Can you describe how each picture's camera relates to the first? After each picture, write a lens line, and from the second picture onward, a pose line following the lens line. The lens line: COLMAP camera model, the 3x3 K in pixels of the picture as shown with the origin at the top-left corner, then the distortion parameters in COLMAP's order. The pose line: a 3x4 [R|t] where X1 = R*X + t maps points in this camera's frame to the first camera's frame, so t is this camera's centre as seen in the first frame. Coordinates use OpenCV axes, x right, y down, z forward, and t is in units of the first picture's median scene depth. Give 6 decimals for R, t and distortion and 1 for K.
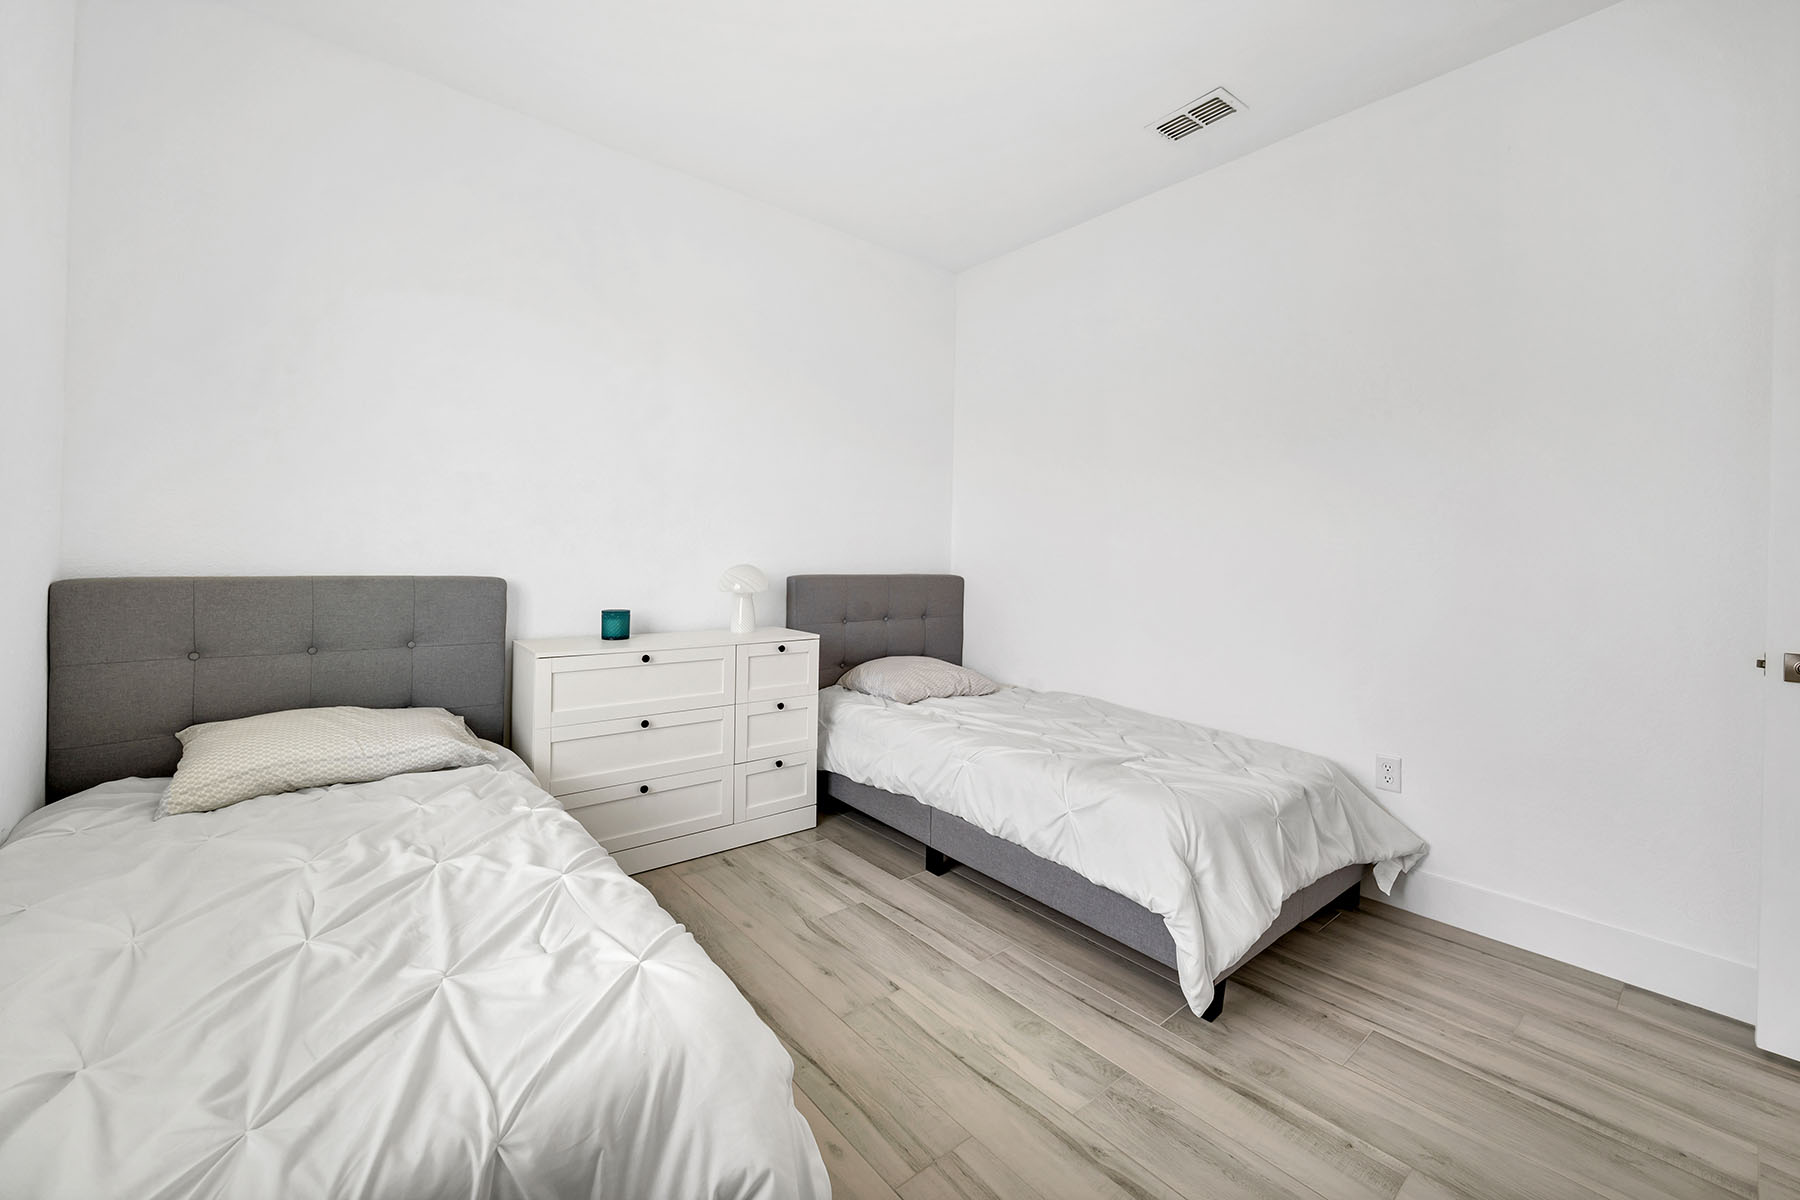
lens RADIAL K [[715.5, 0, 904.2], [0, 715.5, 559.1], [0, 0, 1]] dist [0.000223, 0.000085]
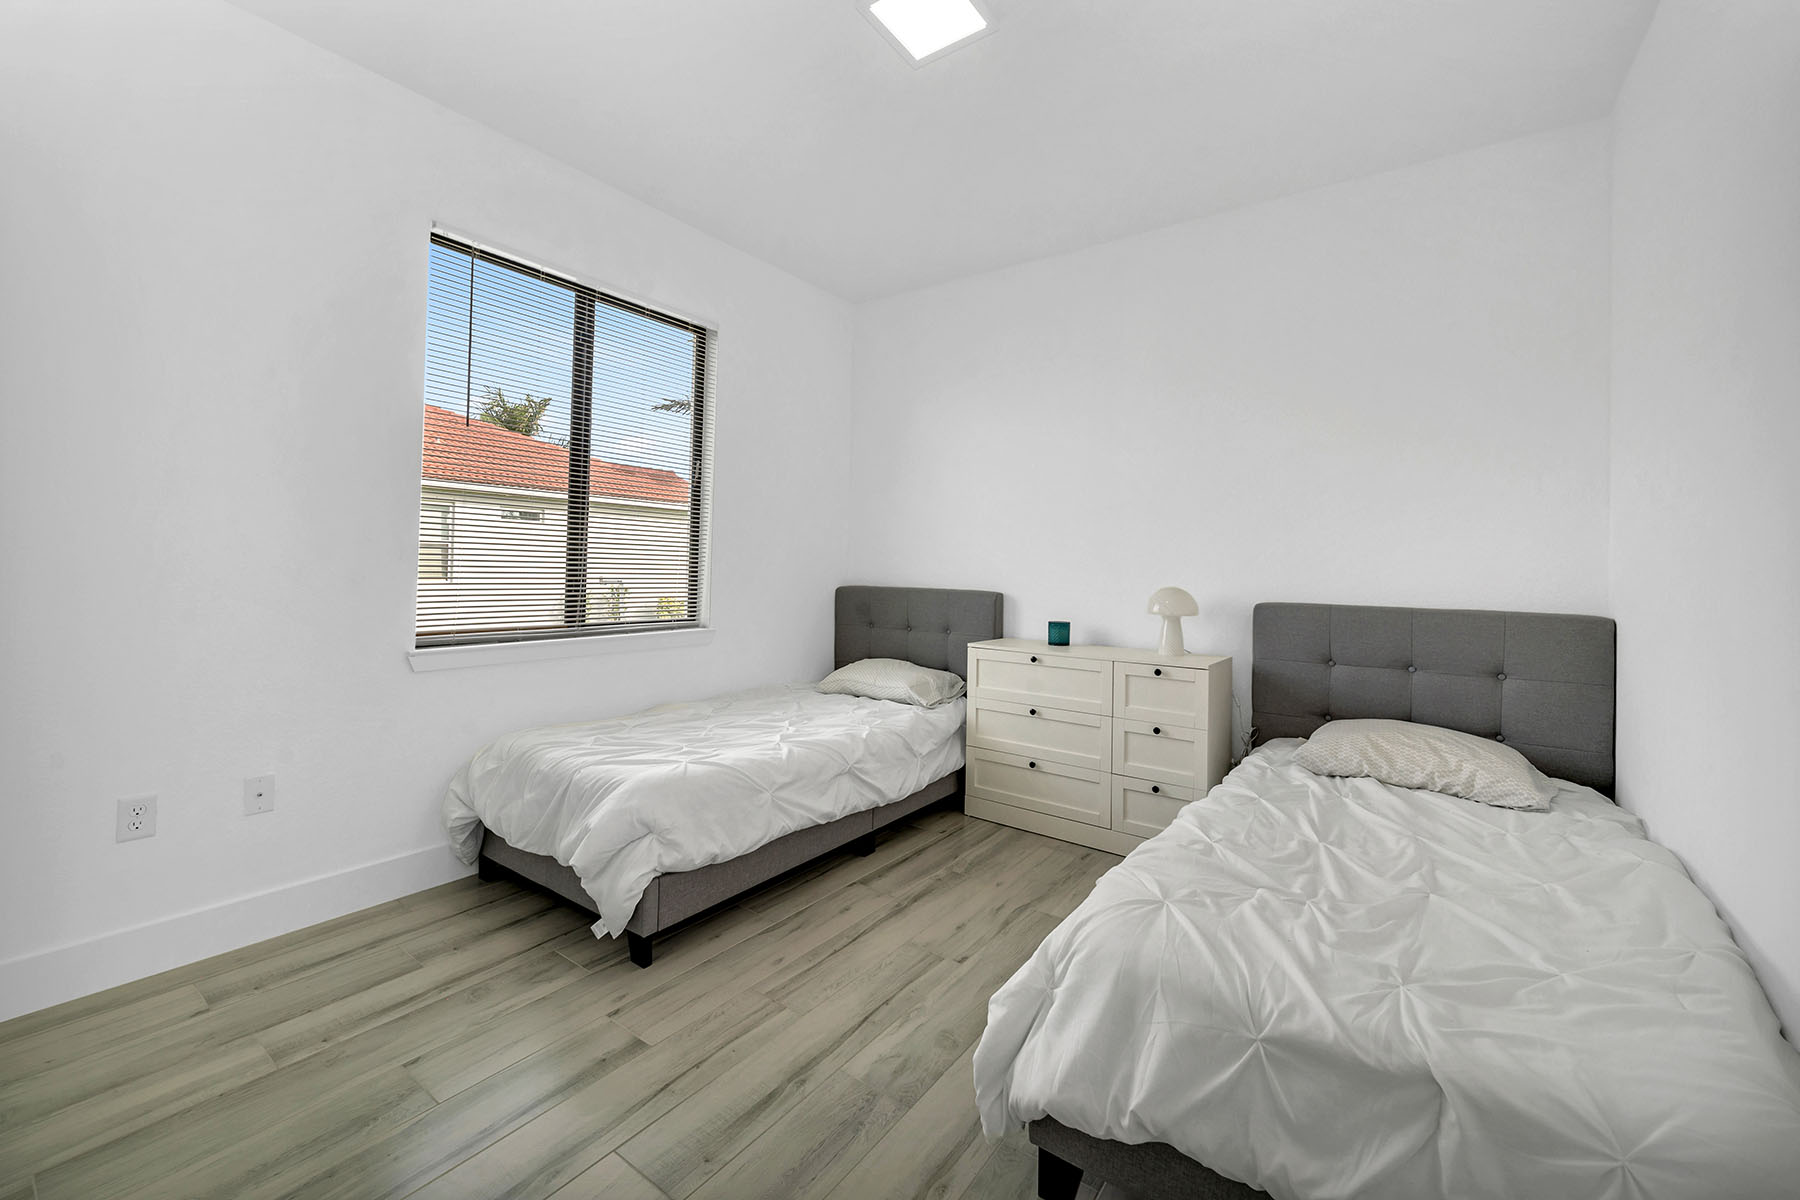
lens RADIAL K [[715.5, 0, 904.2], [0, 715.5, 559.1], [0, 0, 1]] dist [0.000223, 0.000085]
pose [[0.250345, -0.019635, -0.967957, 0.741546], [-0.014153, 0.999613, -0.023938, -0.004193], [0.968053, 0.019693, 0.249971, 0.430352]]
